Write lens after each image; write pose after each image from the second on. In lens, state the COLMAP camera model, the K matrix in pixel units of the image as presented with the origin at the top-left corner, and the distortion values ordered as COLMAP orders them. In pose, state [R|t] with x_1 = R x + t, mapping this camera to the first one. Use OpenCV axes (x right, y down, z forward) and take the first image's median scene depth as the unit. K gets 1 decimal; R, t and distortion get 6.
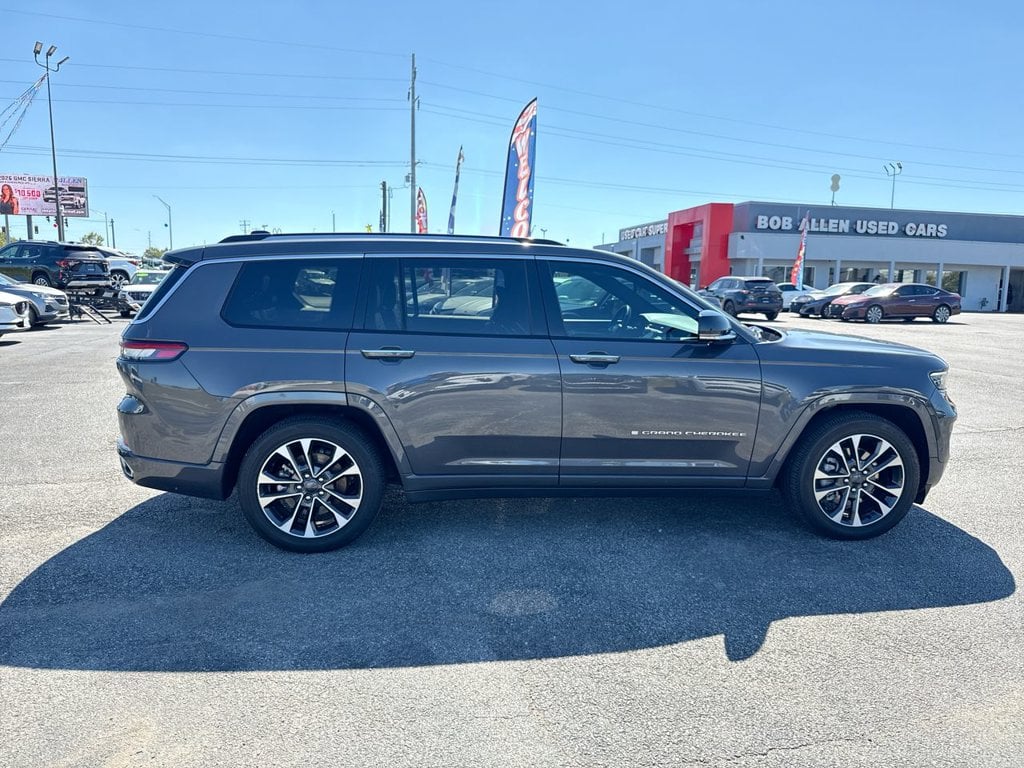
lens RADIAL K [[716.7, 0, 534.4], [0, 716.7, 400.0], [0, 0, 1]] dist [0.012155, -0.021651]
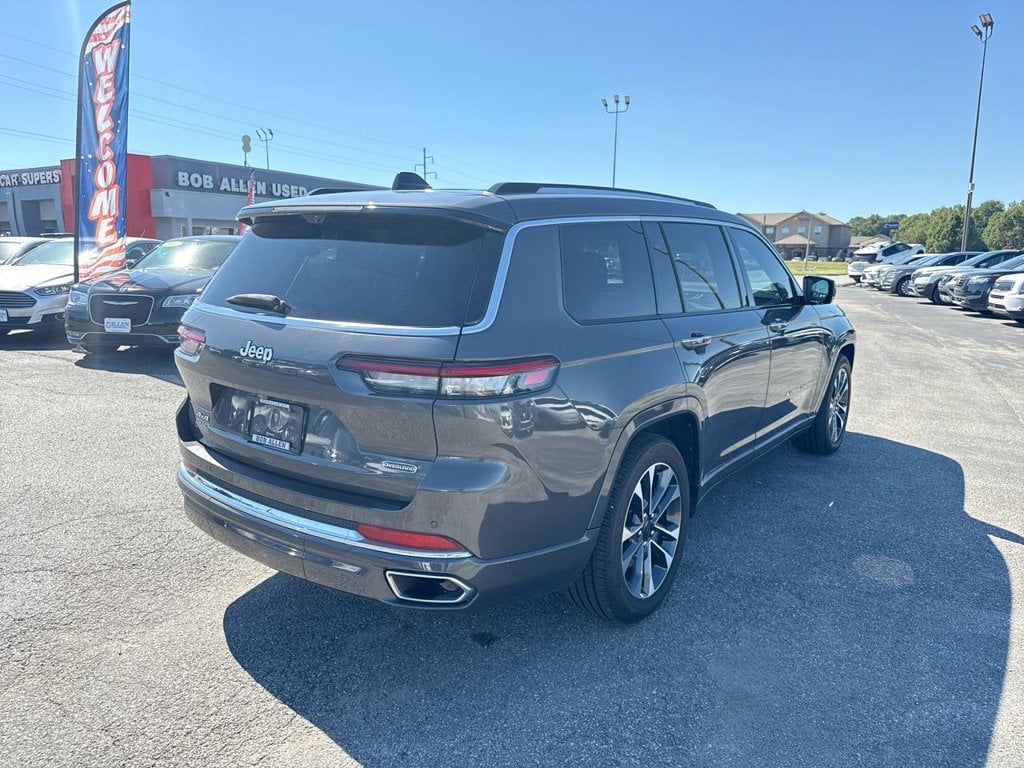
lens RADIAL K [[716.7, 0, 524.5], [0, 716.7, 372.6], [0, 0, 1]] dist [0.012155, -0.021651]
pose [[0.678055, -0.126700, 0.724008, -1.046240], [0.115467, 0.991162, 0.065313, -0.114160], [-0.725884, 0.039314, 0.686692, 0.658658]]
